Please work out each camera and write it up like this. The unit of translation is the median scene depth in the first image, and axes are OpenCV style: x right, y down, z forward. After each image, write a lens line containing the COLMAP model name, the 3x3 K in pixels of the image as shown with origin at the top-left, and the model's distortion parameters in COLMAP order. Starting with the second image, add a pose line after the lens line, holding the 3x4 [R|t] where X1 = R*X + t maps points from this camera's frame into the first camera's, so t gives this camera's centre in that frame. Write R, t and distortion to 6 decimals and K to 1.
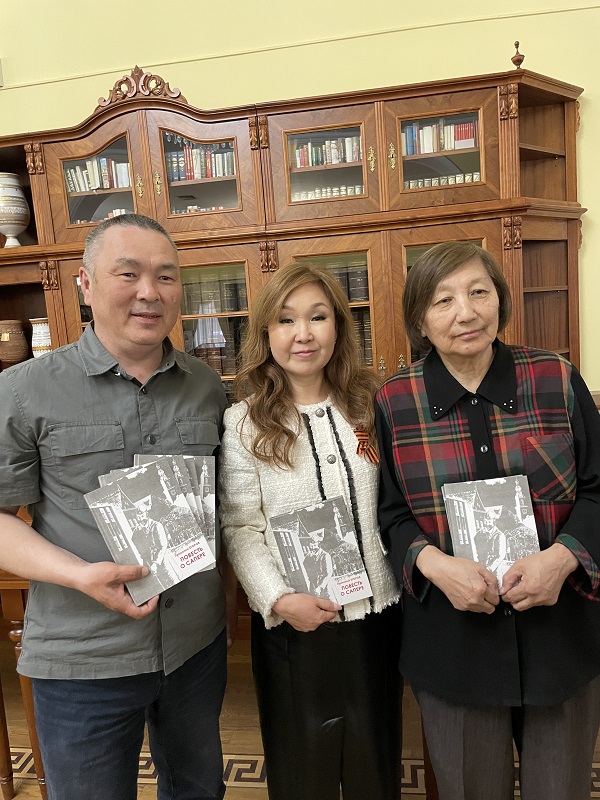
lens RADIAL K [[619.4, 0, 300.0], [0, 619.4, 400.0], [0, 0, 1]] dist [-0.004761, -0.005010]
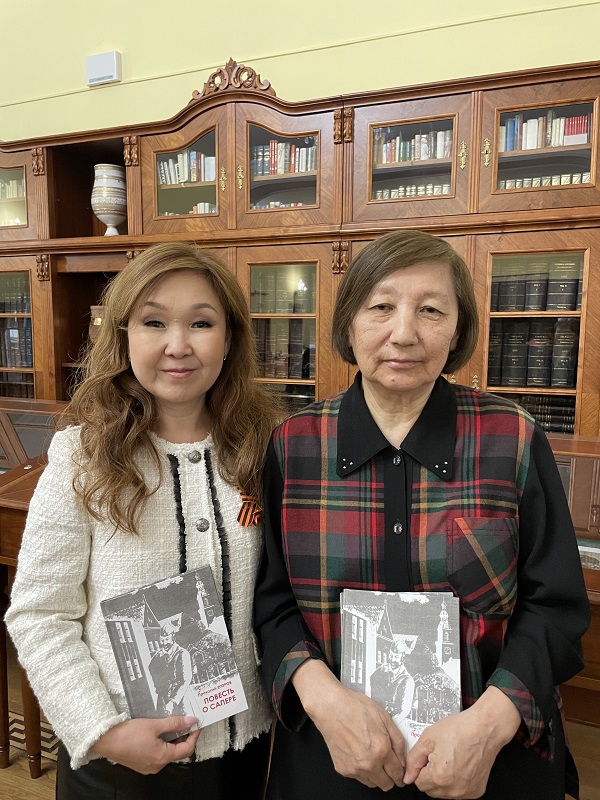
lens RADIAL K [[614.5, 0, 300.3], [0, 614.5, 386.5], [0, 0, 1]] dist [0.001896, -0.002473]
pose [[0.974083, 0.093725, -0.205861, 0.097239], [-0.098939, 0.994978, -0.015159, -0.018221], [0.203407, 0.035134, 0.978464, 0.088472]]
